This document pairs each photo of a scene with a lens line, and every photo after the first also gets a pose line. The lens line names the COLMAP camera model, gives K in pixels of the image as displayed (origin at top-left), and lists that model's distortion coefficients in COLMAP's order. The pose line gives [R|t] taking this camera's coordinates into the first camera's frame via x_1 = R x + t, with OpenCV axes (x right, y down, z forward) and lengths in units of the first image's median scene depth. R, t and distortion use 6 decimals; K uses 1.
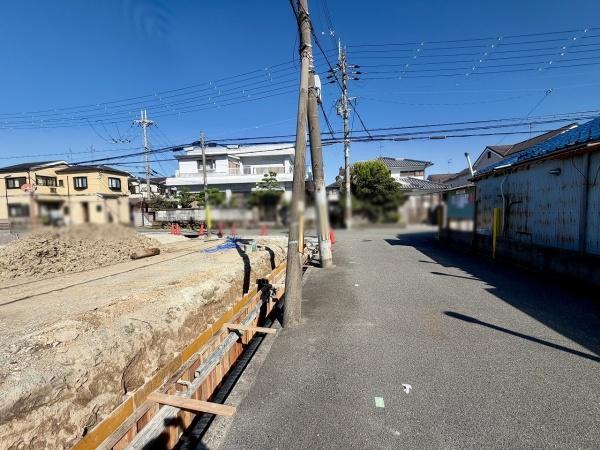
lens RADIAL K [[237.9, 0, 298.4], [0, 237.9, 226.9], [0, 0, 1]] dist [-0.001462, 0.000305]
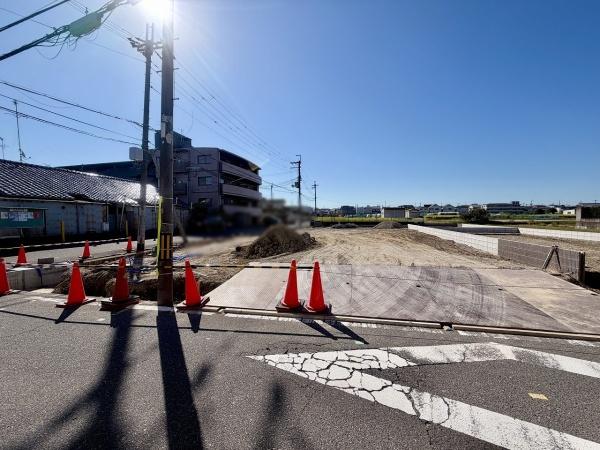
lens RADIAL K [[237.9, 0, 299.0], [0, 237.9, 225.7], [0, 0, 1]] dist [-0.001462, 0.000305]
pose [[-0.999221, 0.028831, 0.026952, -1.234377], [0.031326, 0.994765, 0.097274, -0.160816], [-0.024006, 0.098042, -0.994893, 2.819265]]
